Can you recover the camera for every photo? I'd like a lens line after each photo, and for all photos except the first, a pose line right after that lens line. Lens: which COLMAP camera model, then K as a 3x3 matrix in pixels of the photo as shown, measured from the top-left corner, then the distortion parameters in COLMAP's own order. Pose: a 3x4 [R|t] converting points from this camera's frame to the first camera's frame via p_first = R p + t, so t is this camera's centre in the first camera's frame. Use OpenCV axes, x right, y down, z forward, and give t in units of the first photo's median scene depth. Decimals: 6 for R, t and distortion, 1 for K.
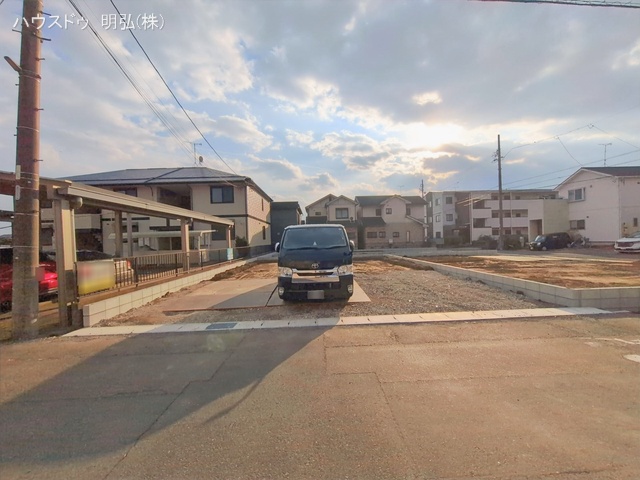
lens RADIAL K [[265.8, 0, 322.5], [0, 265.8, 245.1], [0, 0, 1]] dist [0.000743, -0.000165]
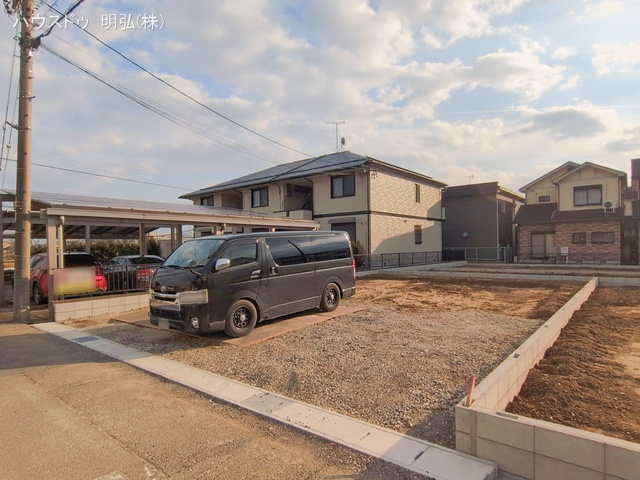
lens RADIAL K [[383.6, 0, 320.4], [0, 383.6, 252.3], [0, 0, 1]] dist [-0.000709, -0.001055]
pose [[0.755830, 0.029185, -0.654117, 0.315538], [-0.020532, 0.999571, 0.020873, -0.019685], [0.654446, -0.002346, 0.756105, 0.118724]]
